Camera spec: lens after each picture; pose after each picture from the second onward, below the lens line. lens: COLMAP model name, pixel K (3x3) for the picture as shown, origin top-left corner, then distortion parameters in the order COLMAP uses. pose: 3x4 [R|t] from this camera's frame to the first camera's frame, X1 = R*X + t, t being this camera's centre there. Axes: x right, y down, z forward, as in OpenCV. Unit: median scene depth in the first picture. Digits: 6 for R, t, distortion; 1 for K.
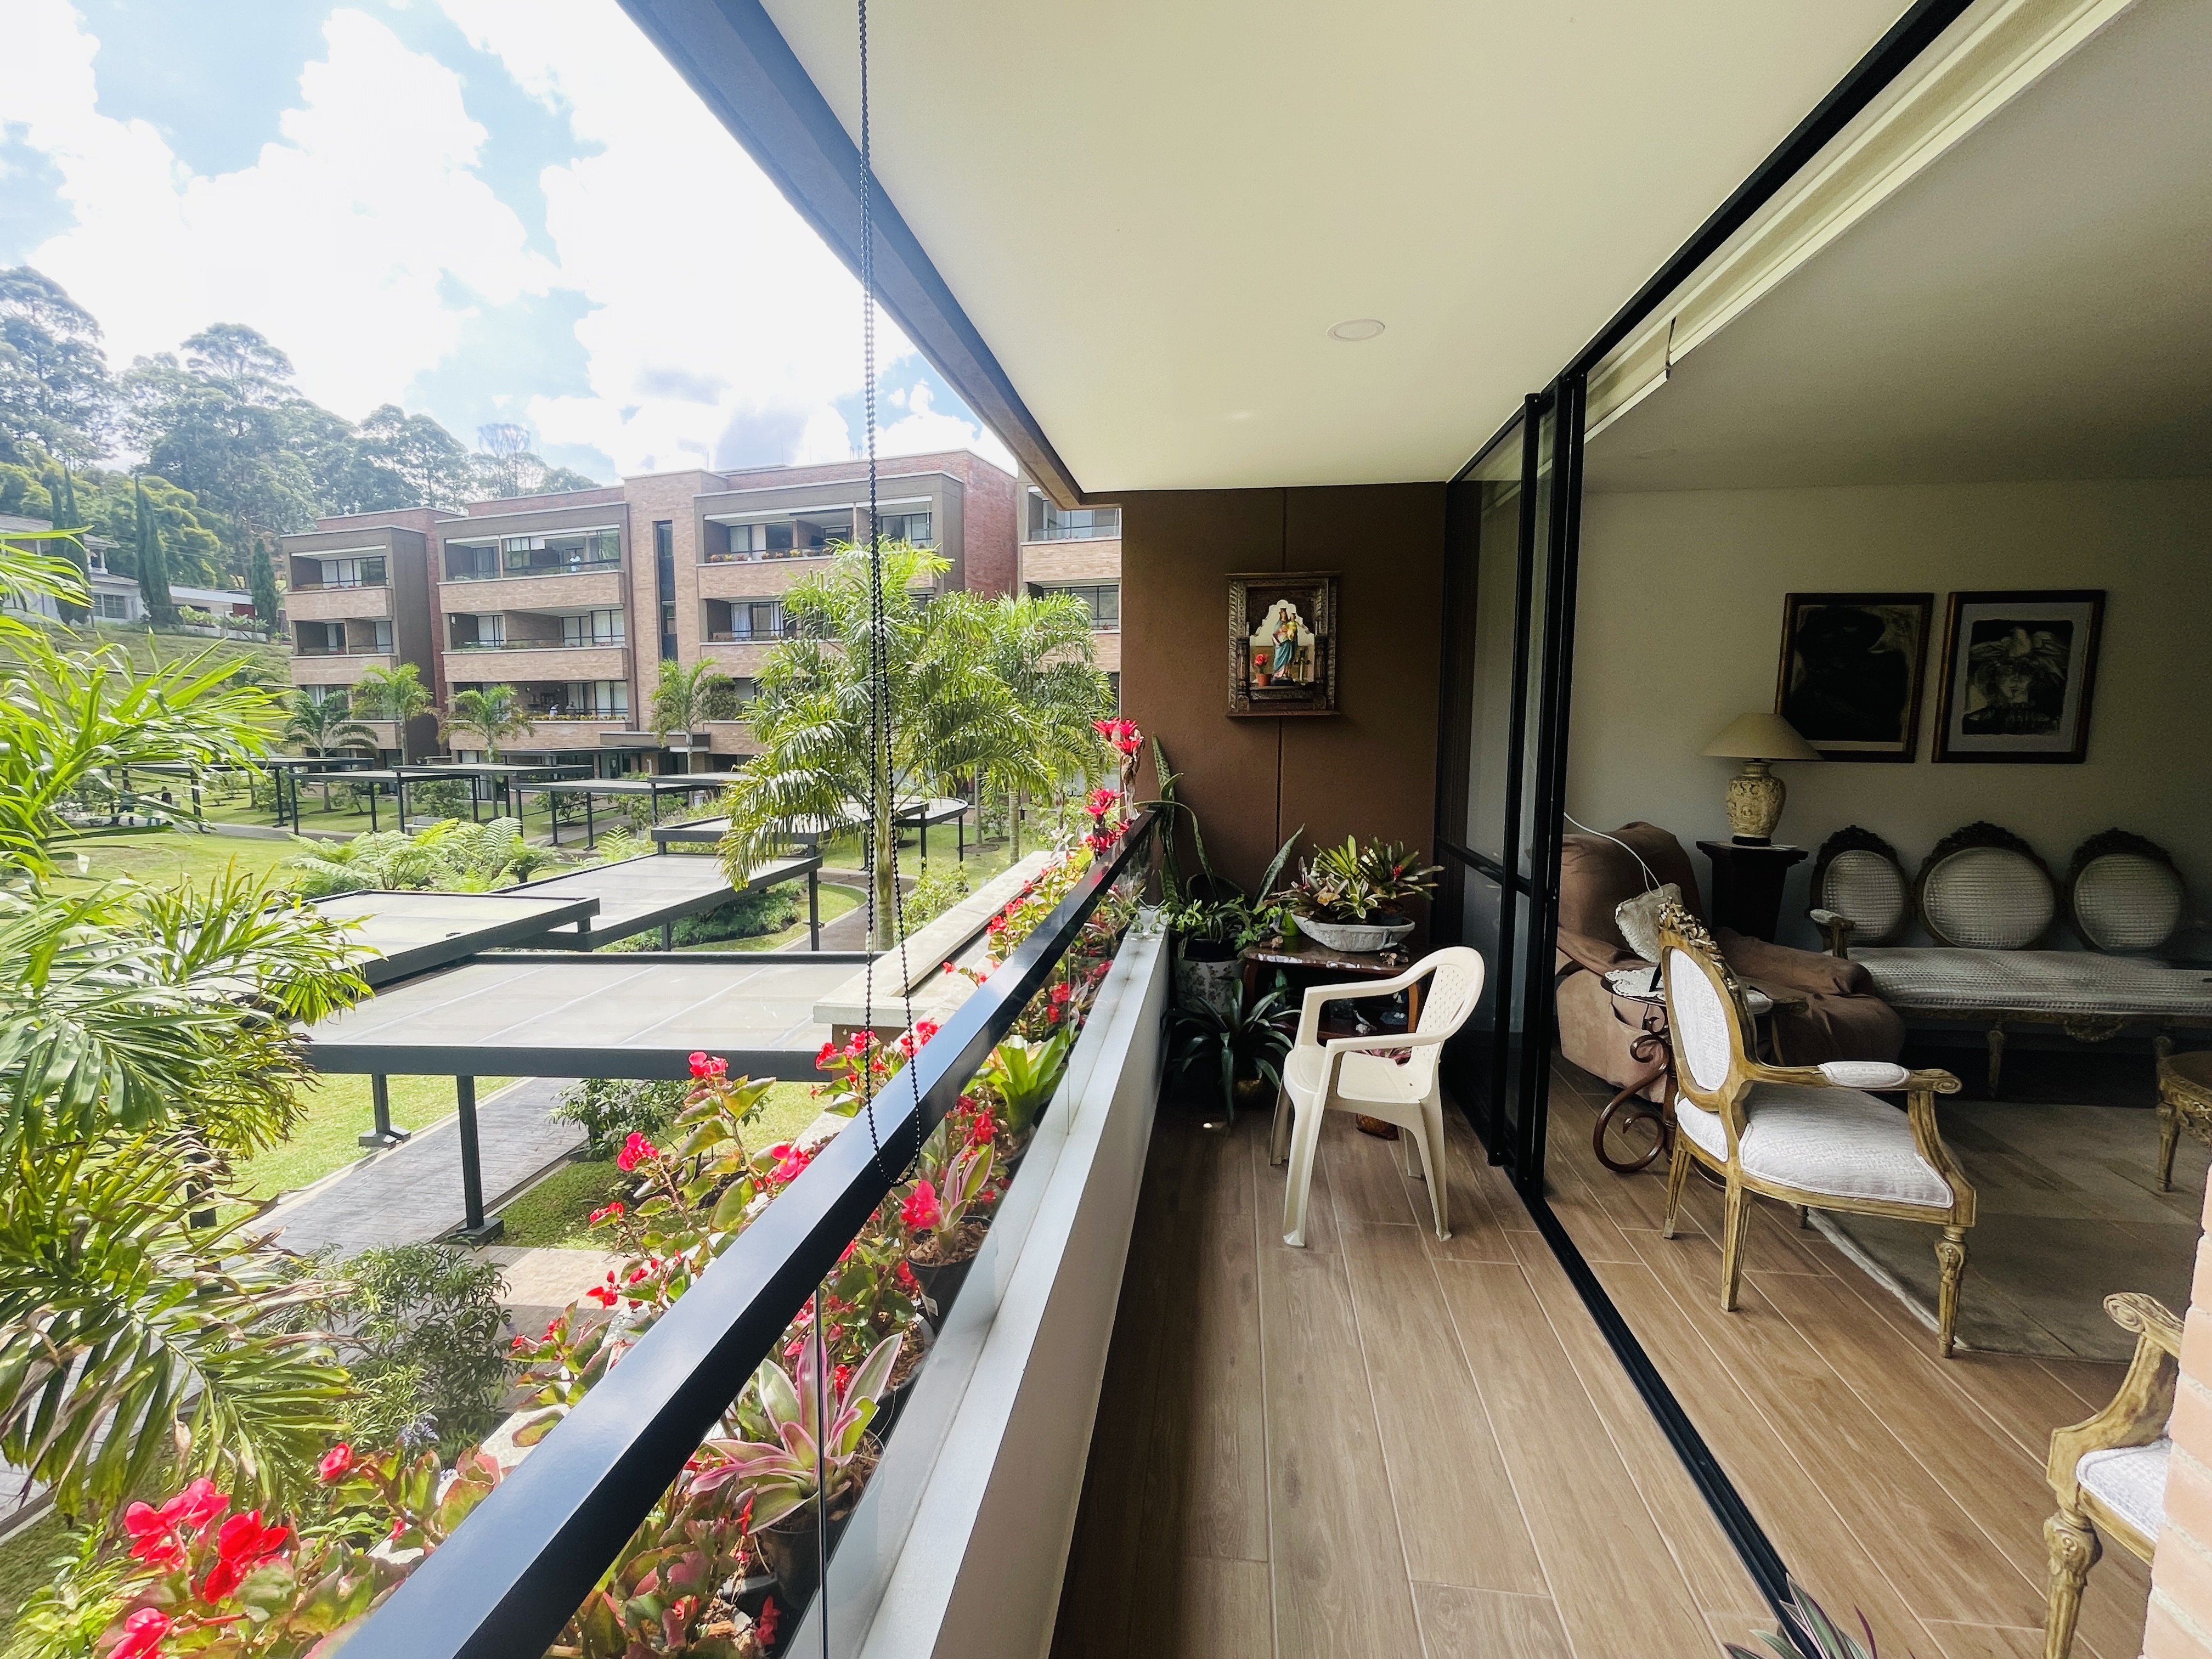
lens RADIAL K [[955.6, 0, 1100.6], [0, 955.6, 822.8], [0, 0, 1]] dist [-0.001522, 0.000692]
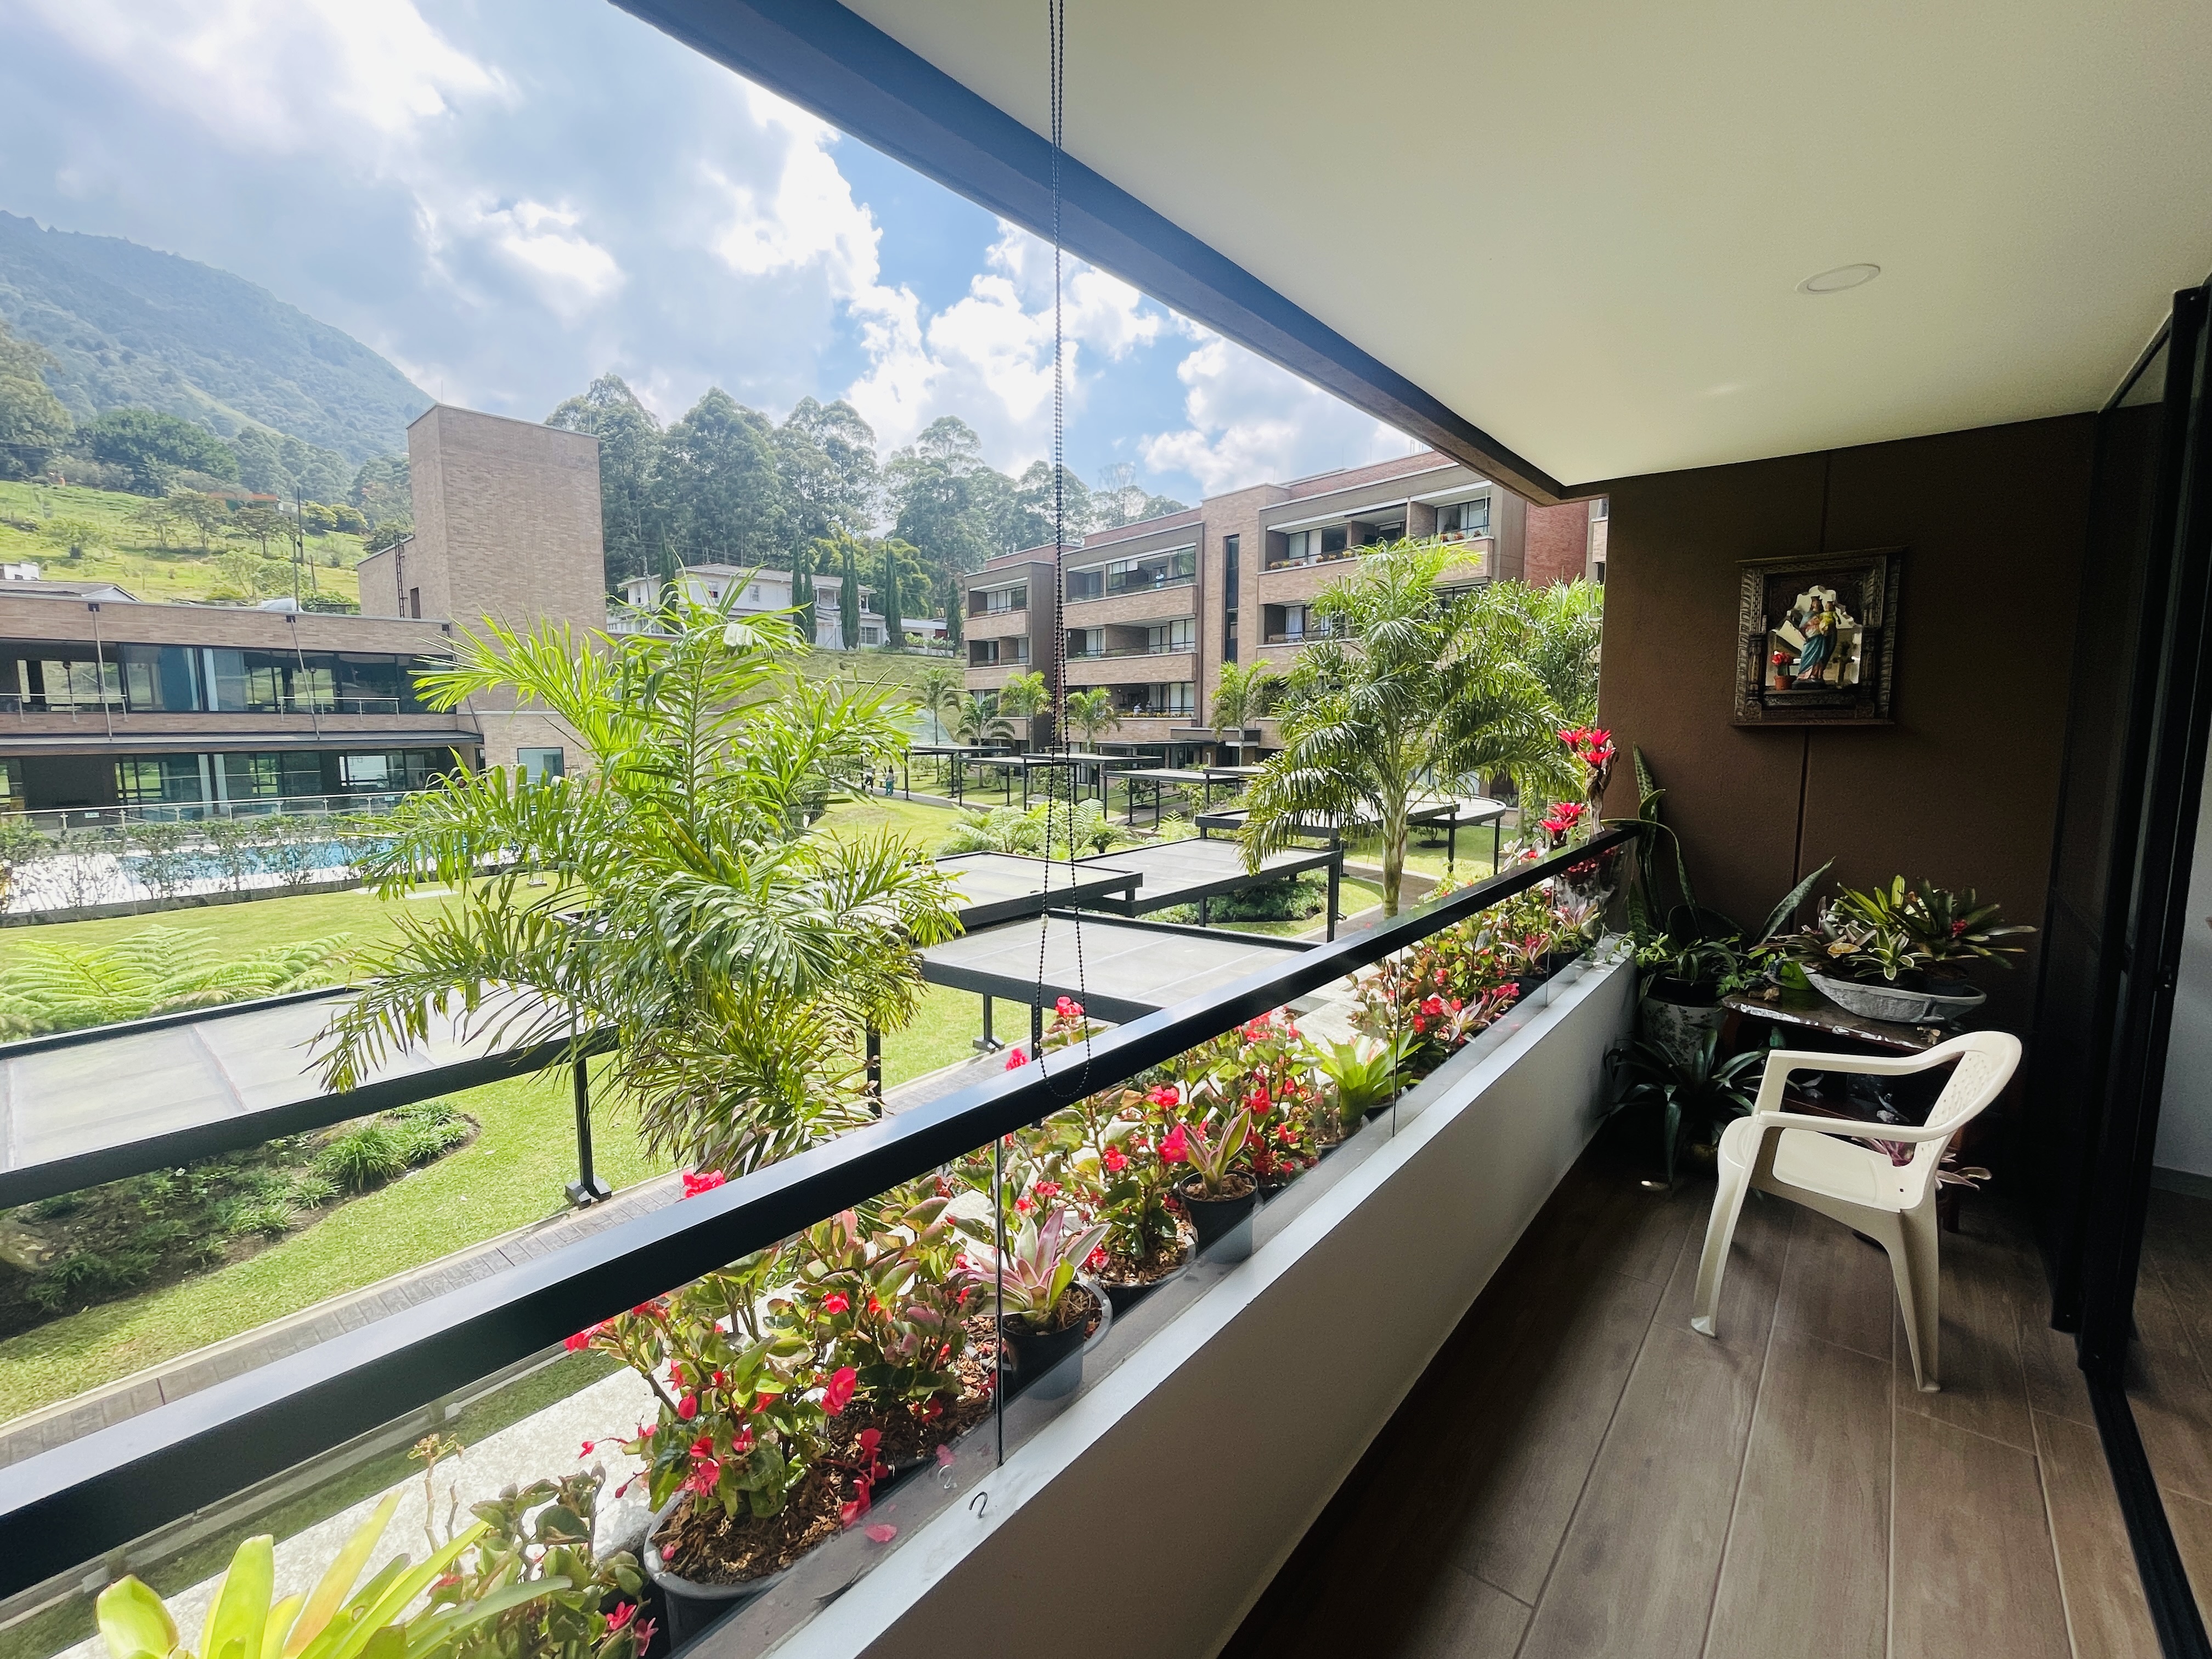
lens RADIAL K [[954.3, 0, 1106.0], [0, 954.3, 829.5], [0, 0, 1]] dist [0.001850, 0.000242]
pose [[0.847170, 0.060741, -0.527839, 0.051684], [-0.053837, 0.998144, 0.028453, -0.005464], [0.528588, 0.004313, 0.848868, -0.013453]]
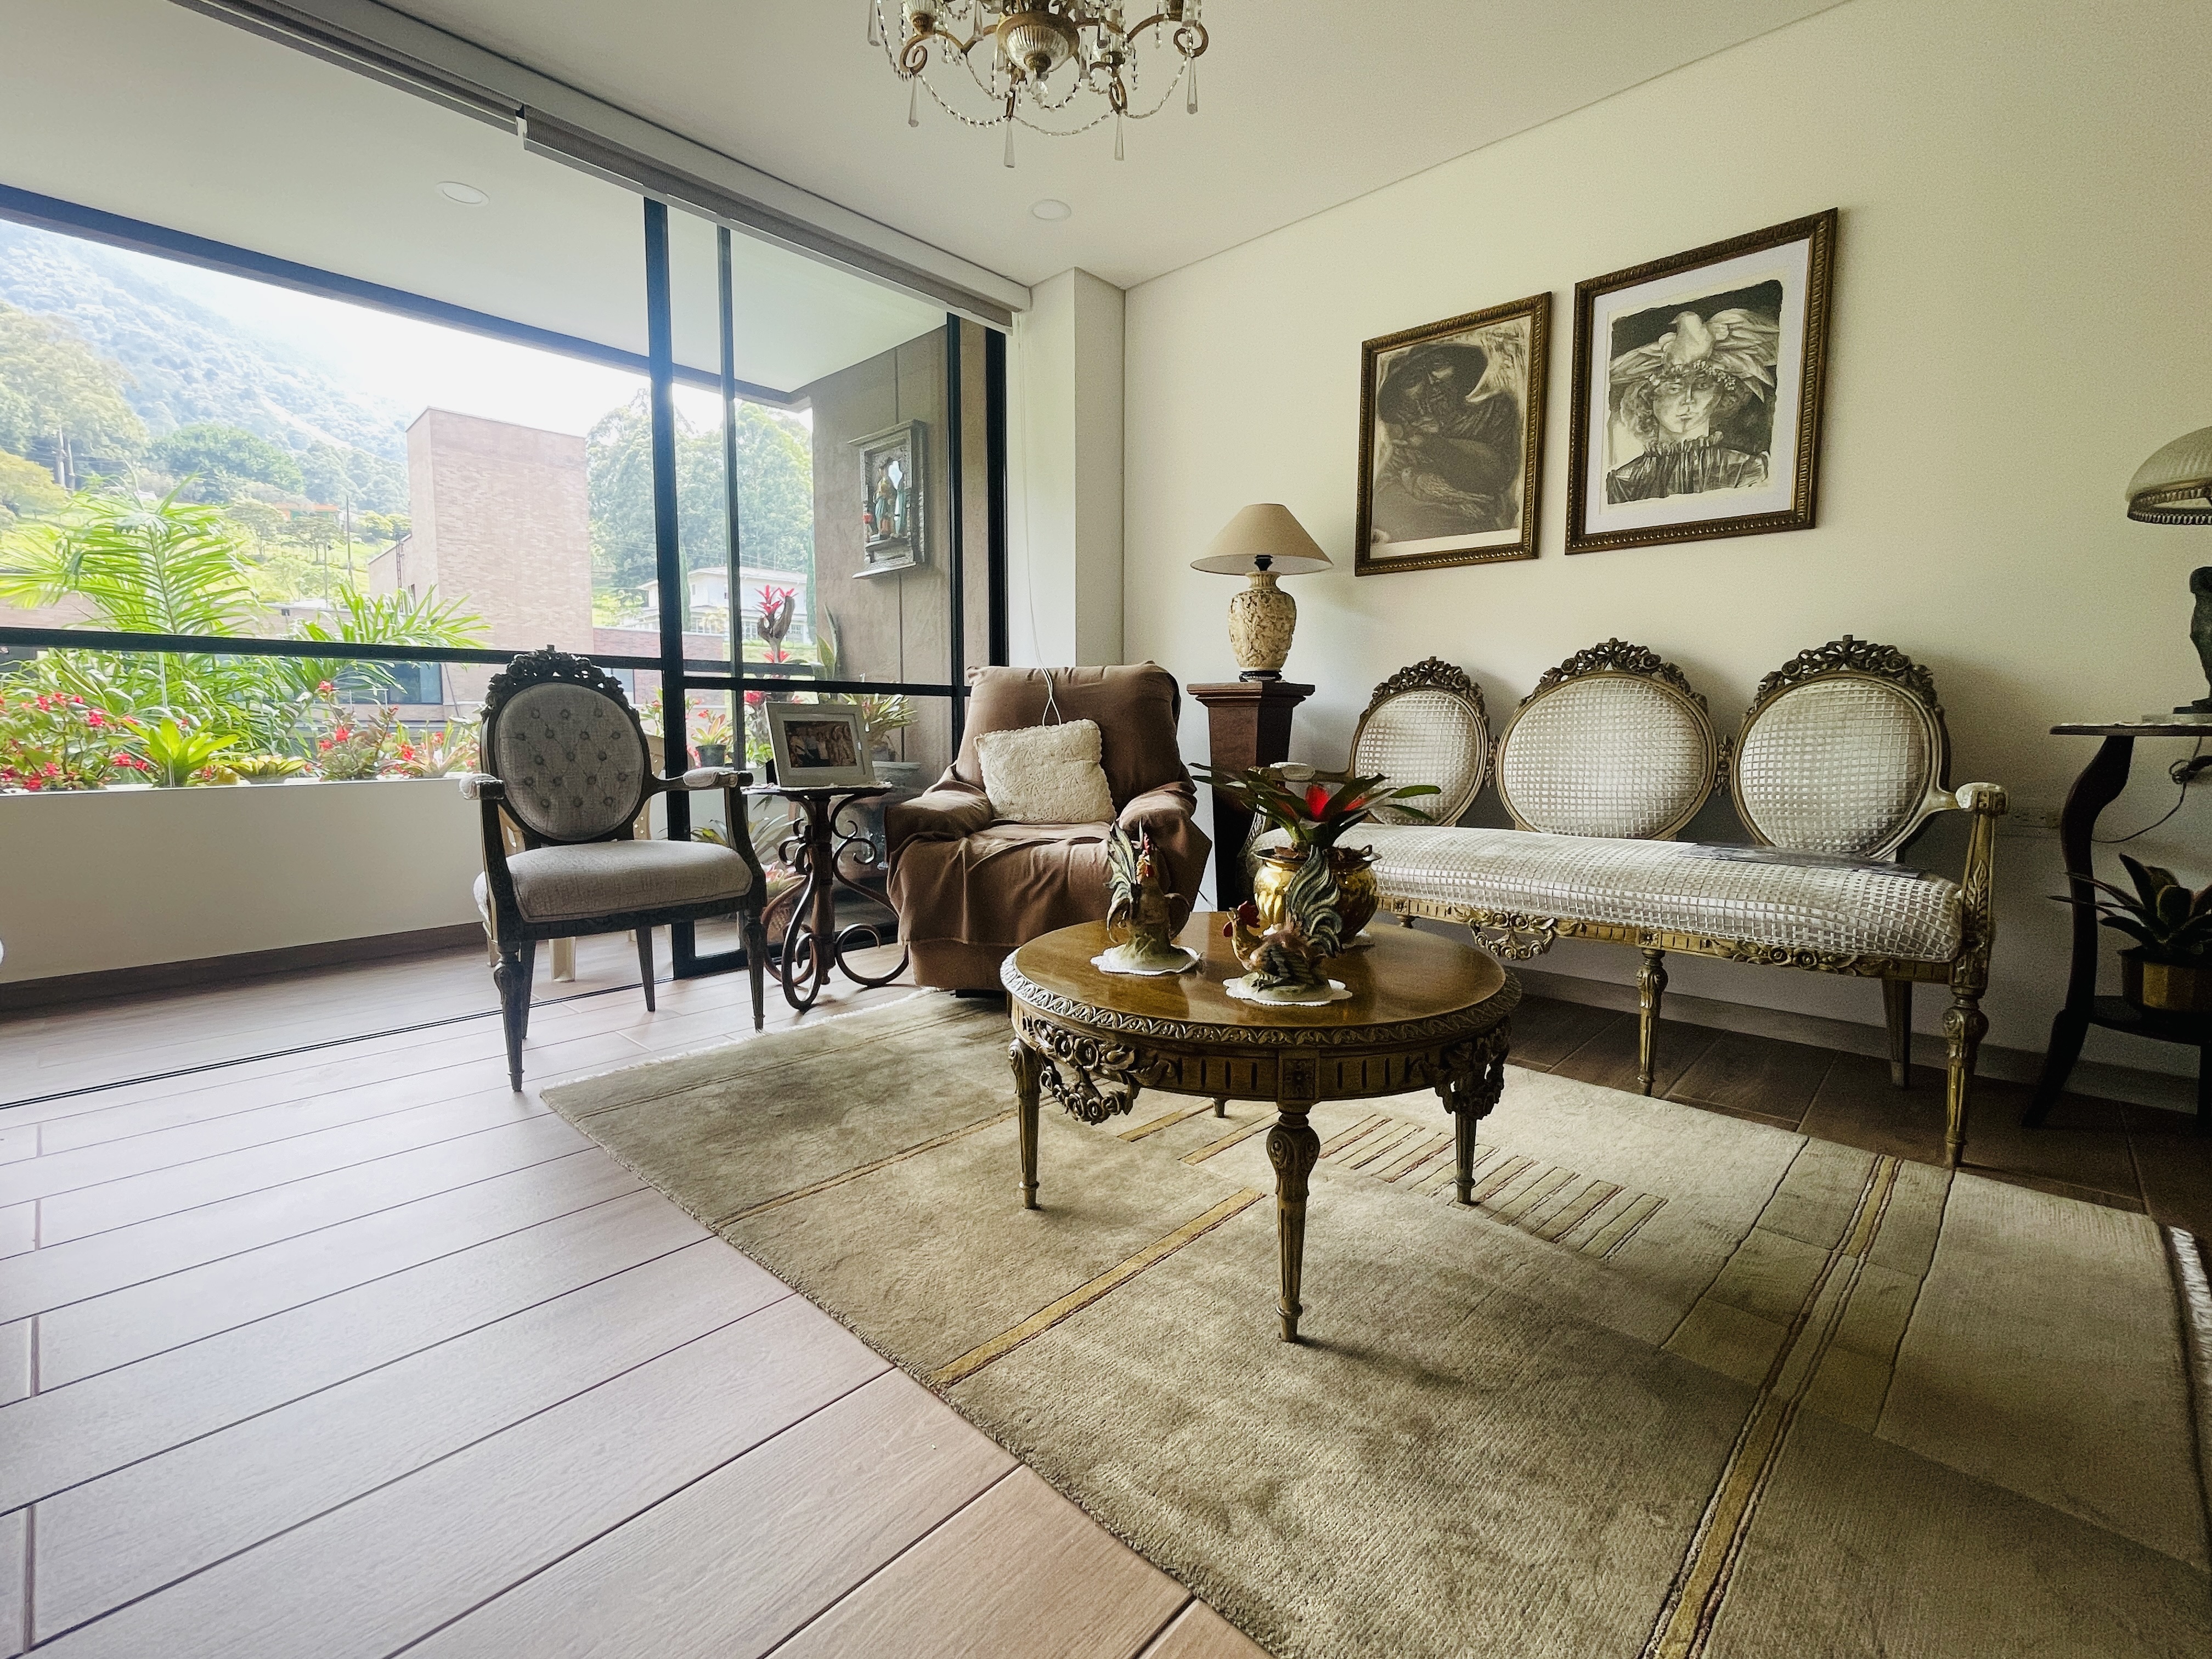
lens RADIAL K [[983.2, 0, 1111.4], [0, 983.2, 820.3], [0, 0, 1]] dist [-0.004426, 0.001480]
pose [[0.821344, 0.056325, -0.567646, 0.448436], [-0.062720, 0.997997, 0.008275, 0.058006], [0.566975, 0.028806, 0.823231, 0.126281]]
